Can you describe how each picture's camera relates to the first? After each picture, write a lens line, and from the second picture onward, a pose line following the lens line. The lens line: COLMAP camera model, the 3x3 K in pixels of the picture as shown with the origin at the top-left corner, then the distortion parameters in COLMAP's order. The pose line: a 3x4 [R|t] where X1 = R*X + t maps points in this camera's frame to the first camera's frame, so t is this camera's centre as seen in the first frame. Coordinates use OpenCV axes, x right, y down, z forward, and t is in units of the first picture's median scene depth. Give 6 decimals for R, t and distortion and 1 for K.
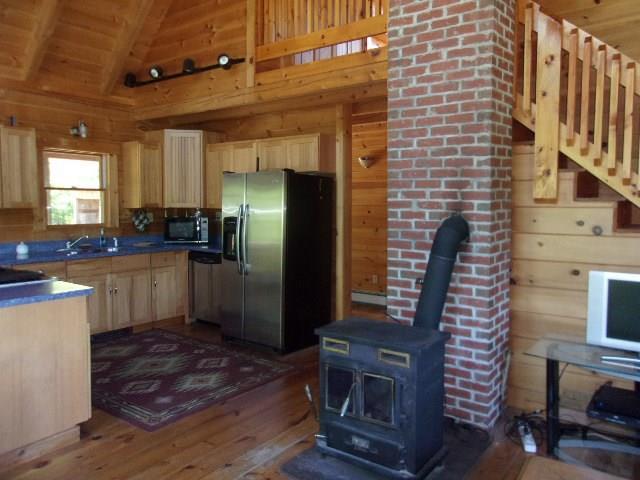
lens RADIAL K [[491.8, 0, 318.7], [0, 491.8, 230.1], [0, 0, 1]] dist [0.007098, 0.003716]
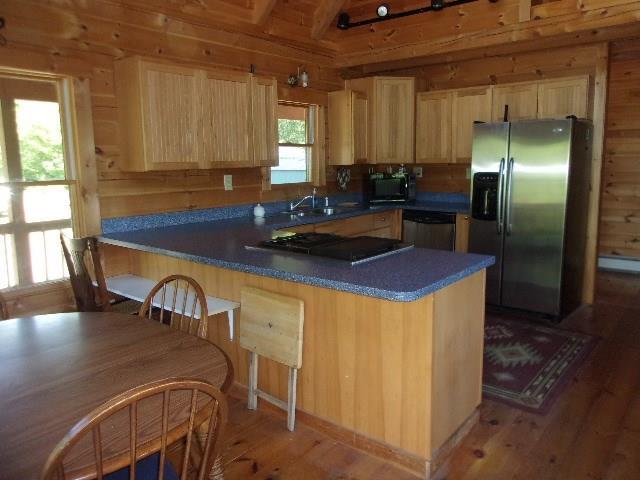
lens RADIAL K [[482.8, 0, 318.8], [0, 482.8, 233.1], [0, 0, 1]] dist [-0.031242, 0.001585]
pose [[0.999148, -0.013525, -0.038981, -0.677221], [0.017089, 0.995556, 0.092605, -0.003089], [0.037555, -0.093192, 0.994940, 0.155227]]
